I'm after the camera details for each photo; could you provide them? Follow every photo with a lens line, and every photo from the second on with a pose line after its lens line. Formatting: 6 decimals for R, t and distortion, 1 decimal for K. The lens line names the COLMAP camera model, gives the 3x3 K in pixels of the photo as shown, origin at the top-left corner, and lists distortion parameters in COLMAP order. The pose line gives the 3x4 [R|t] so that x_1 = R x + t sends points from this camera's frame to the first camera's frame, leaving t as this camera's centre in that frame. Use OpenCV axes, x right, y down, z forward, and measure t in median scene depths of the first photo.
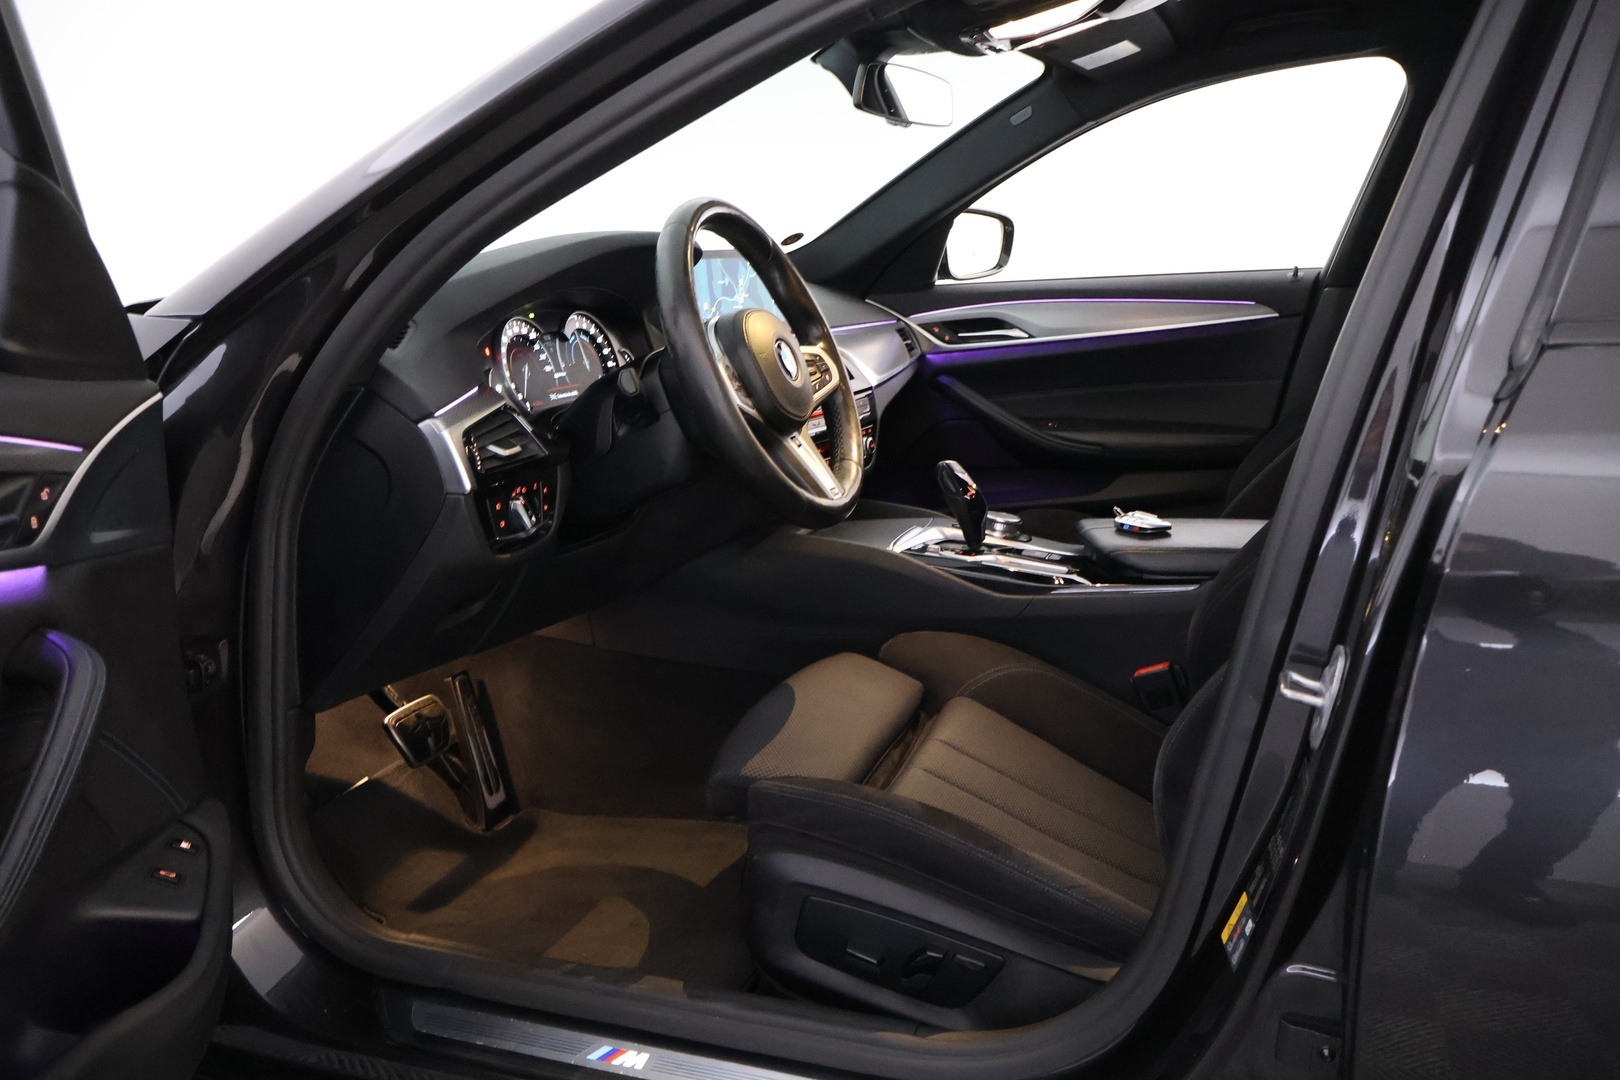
lens RADIAL K [[1362.0, 0, 810.0], [0, 1362.0, 540.0], [0, 0, 1]] dist [0.000492, 0.001022]
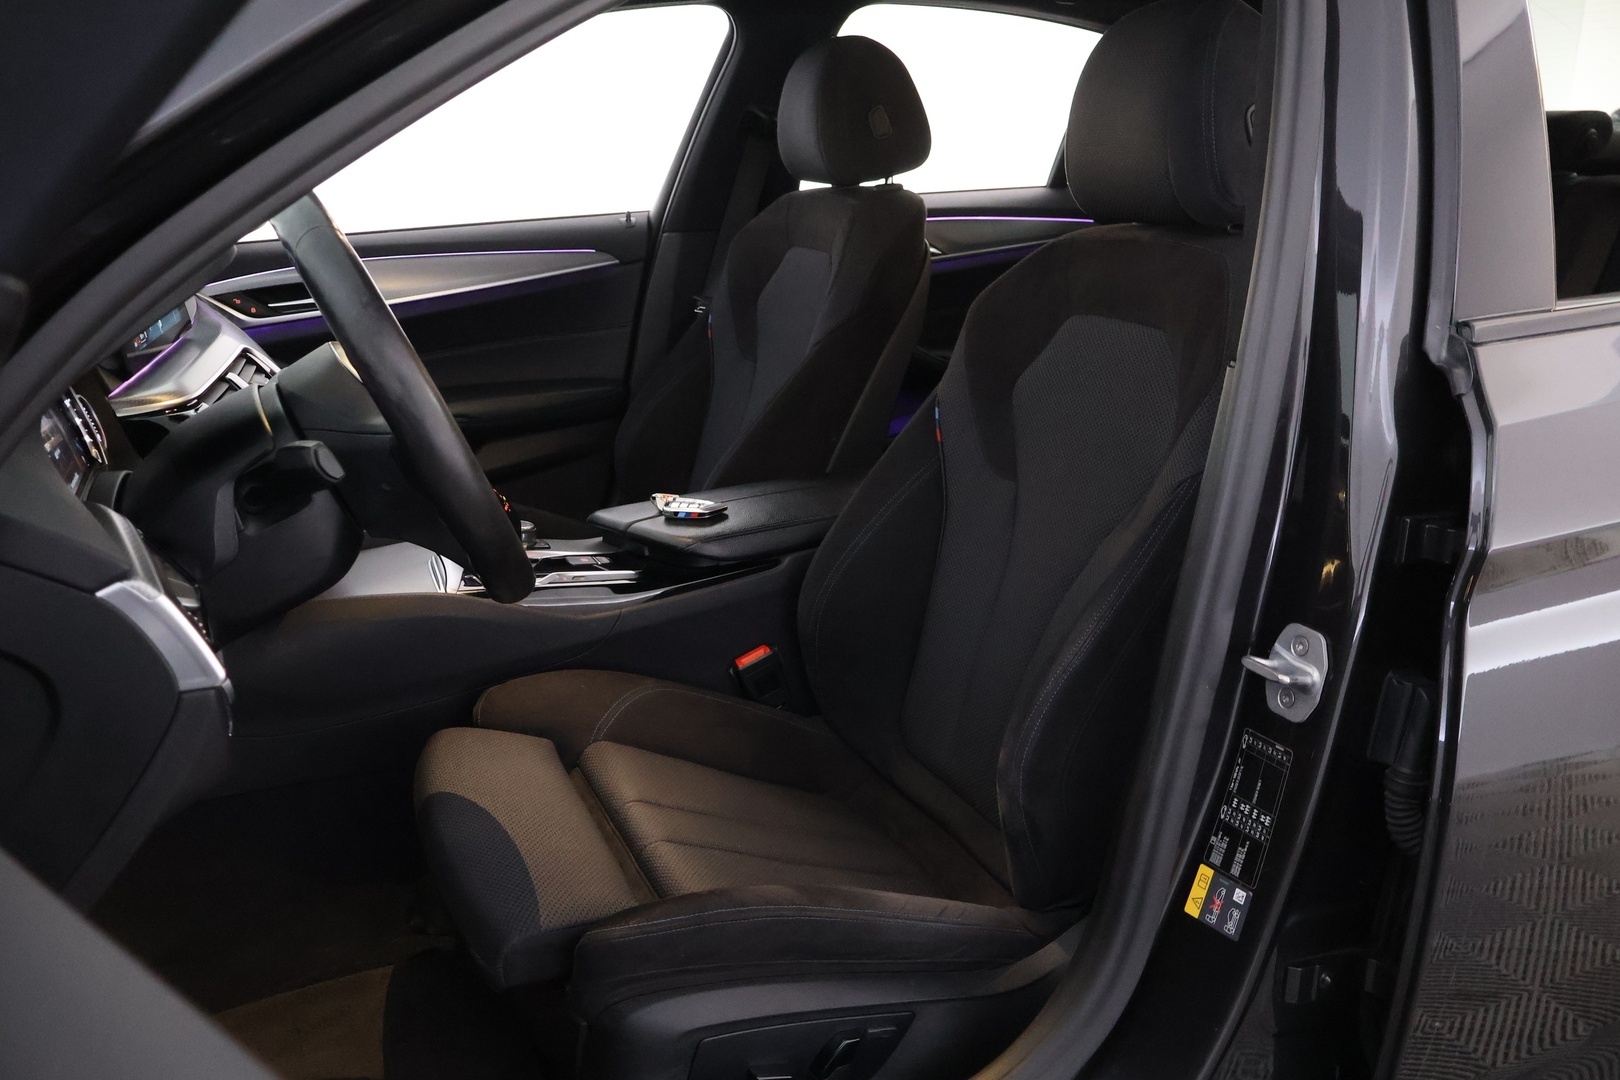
lens RADIAL K [[1362.0, 0, 810.0], [0, 1362.0, 540.0], [0, 0, 1]] dist [0.000492, 0.001022]
pose [[0.725778, -0.195020, 0.659708, -0.328192], [0.147072, 0.980791, 0.128137, -0.100881], [-0.672024, 0.004026, 0.740518, 0.248792]]
